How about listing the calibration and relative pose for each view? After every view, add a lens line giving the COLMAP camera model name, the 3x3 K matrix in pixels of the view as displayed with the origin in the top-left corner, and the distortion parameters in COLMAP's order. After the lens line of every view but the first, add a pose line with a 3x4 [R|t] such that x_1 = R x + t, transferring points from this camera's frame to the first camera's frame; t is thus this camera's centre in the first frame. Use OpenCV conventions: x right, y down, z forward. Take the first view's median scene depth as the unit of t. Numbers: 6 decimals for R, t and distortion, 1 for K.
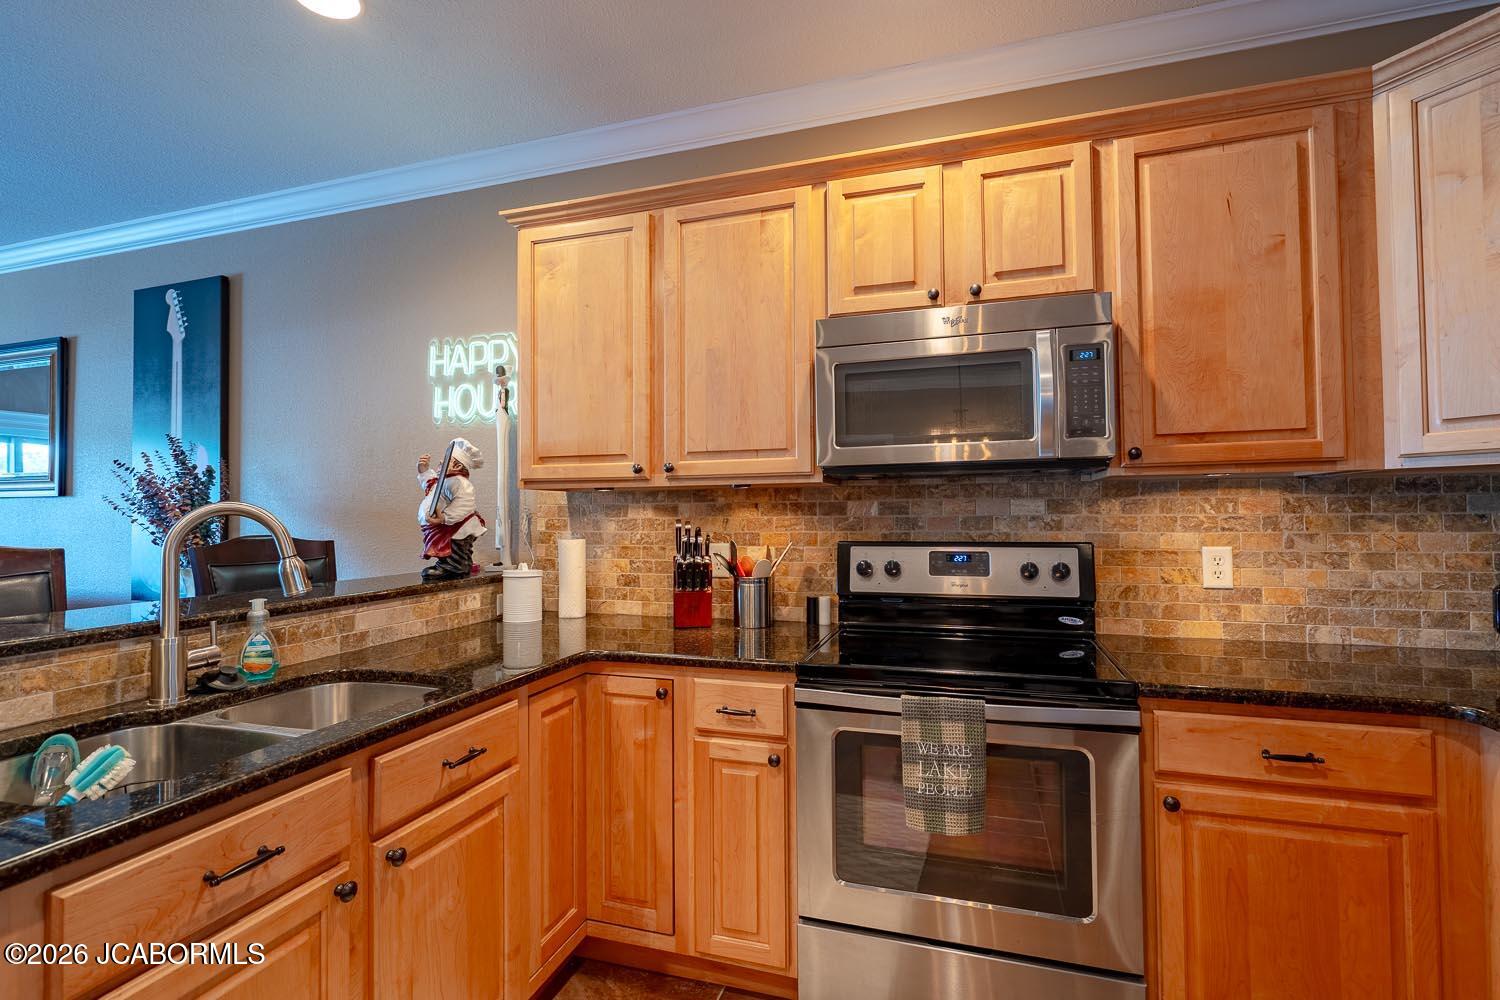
lens RADIAL K [[704.8, 0, 741.4], [0, 704.8, 497.7], [0, 0, 1]] dist [-0.000408, 0.000761]
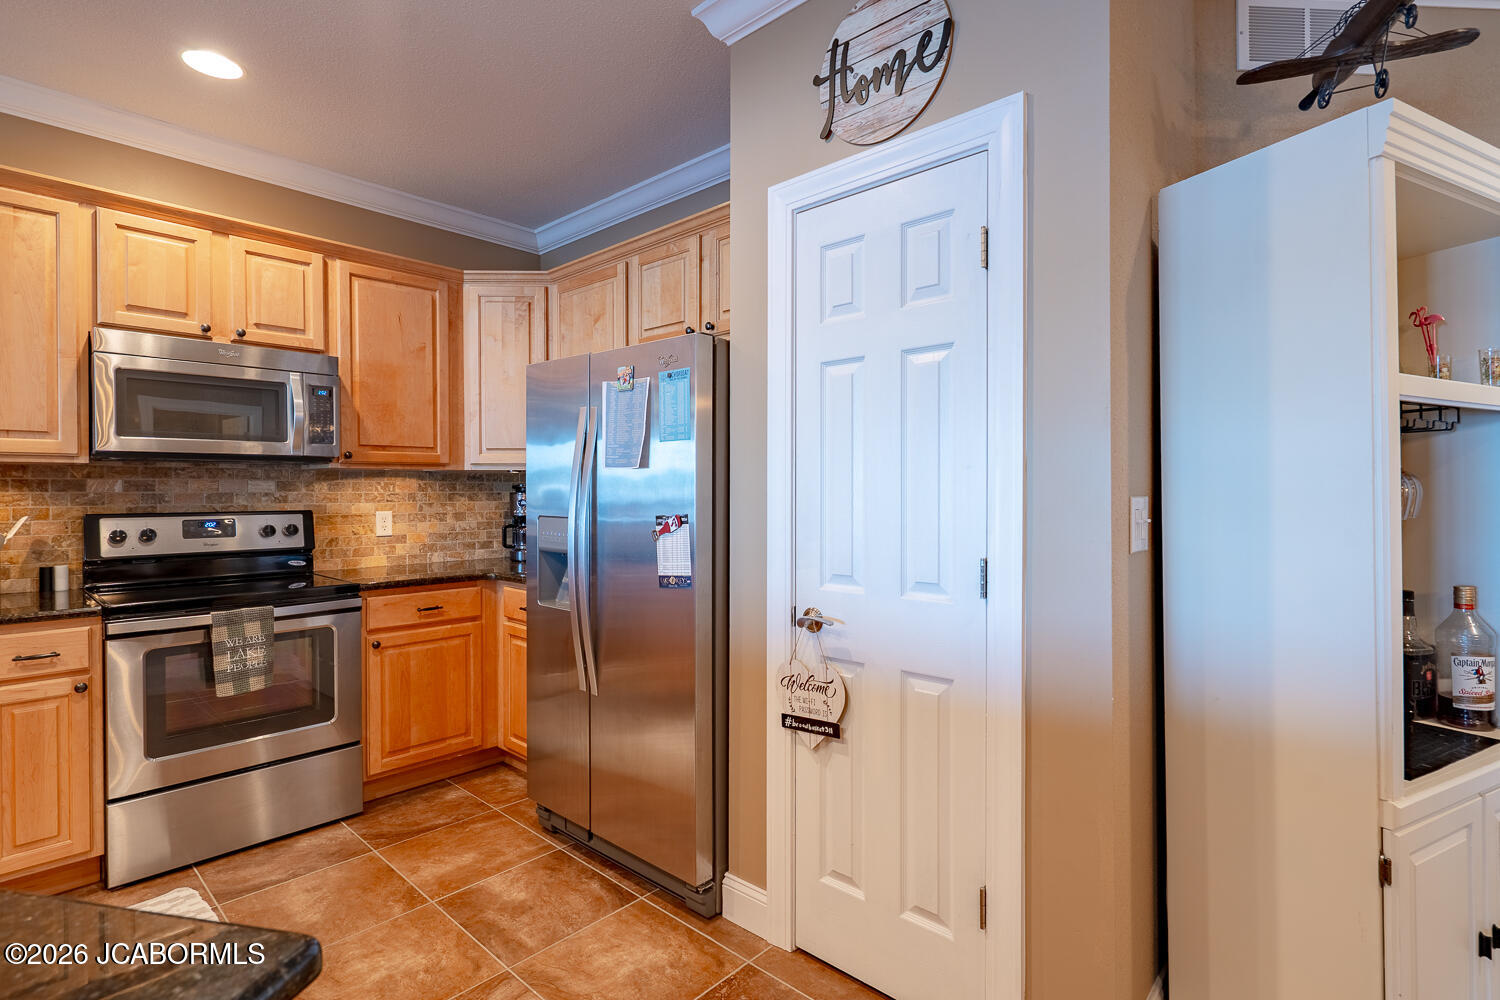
lens RADIAL K [[726.2, 0, 749.6], [0, 726.2, 496.6], [0, 0, 1]] dist [-0.002359, 0.000576]
pose [[0.416902, -0.000809, 0.908951, -0.538681], [-0.023866, 0.999645, 0.011836, -0.006936], [-0.908638, -0.026628, 0.416735, -0.516343]]
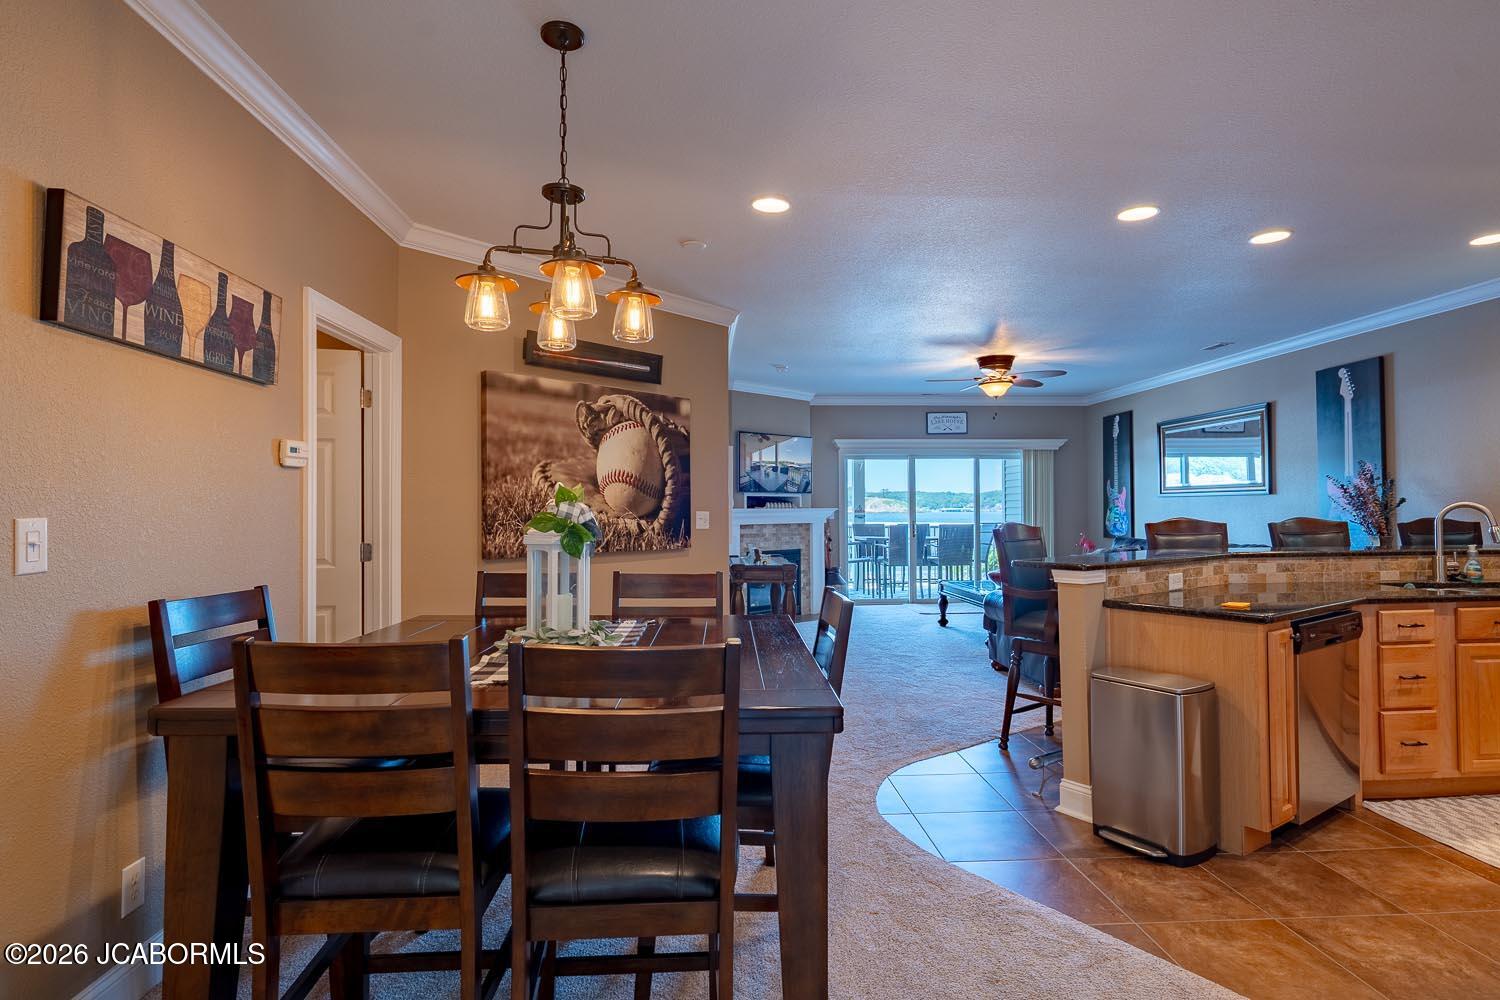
lens RADIAL K [[768.2, 0, 750.0], [0, 768.2, 500.0], [0, 0, 1]] dist [-0.001573, -0.000423]
pose [[0.367529, -0.003409, -0.930006, 0.585541], [0.026880, 0.999614, 0.006958, -0.062983], [0.929623, -0.027556, 0.367479, -1.600697]]
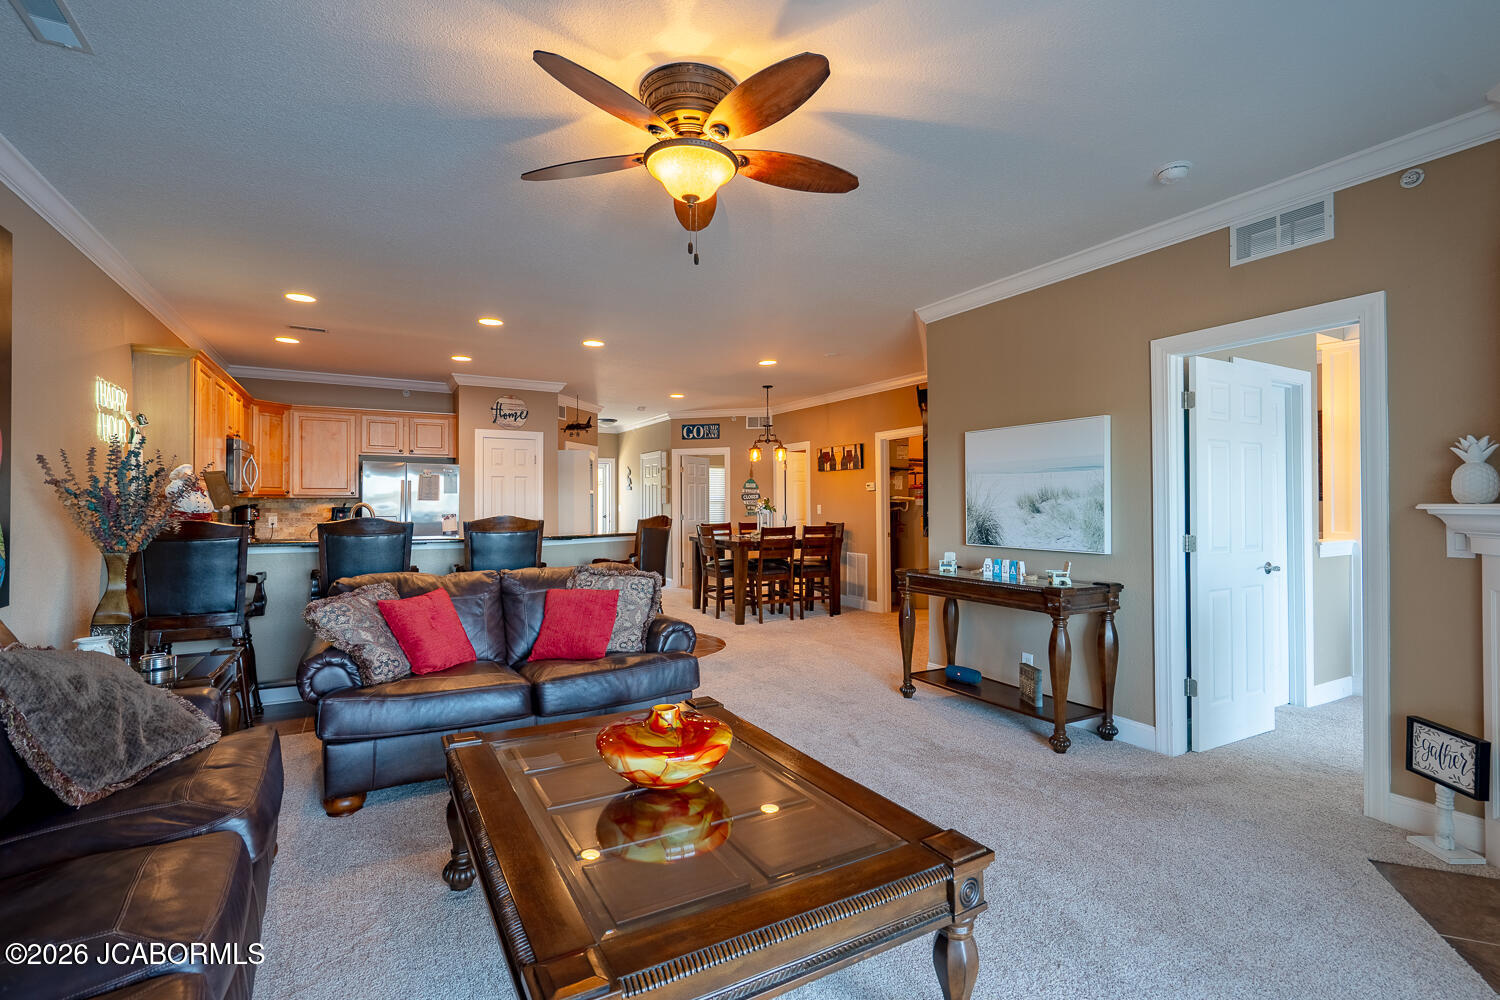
lens RADIAL K [[690.3, 0, 751.9], [0, 690.3, 498.7], [0, 0, 1]] dist [0.002225, 0.000635]
pose [[-0.730711, 0.014408, 0.682535, -3.251303], [-0.010707, 0.999412, -0.032560, 0.054660], [-0.682603, -0.031100, -0.730128, 1.597126]]
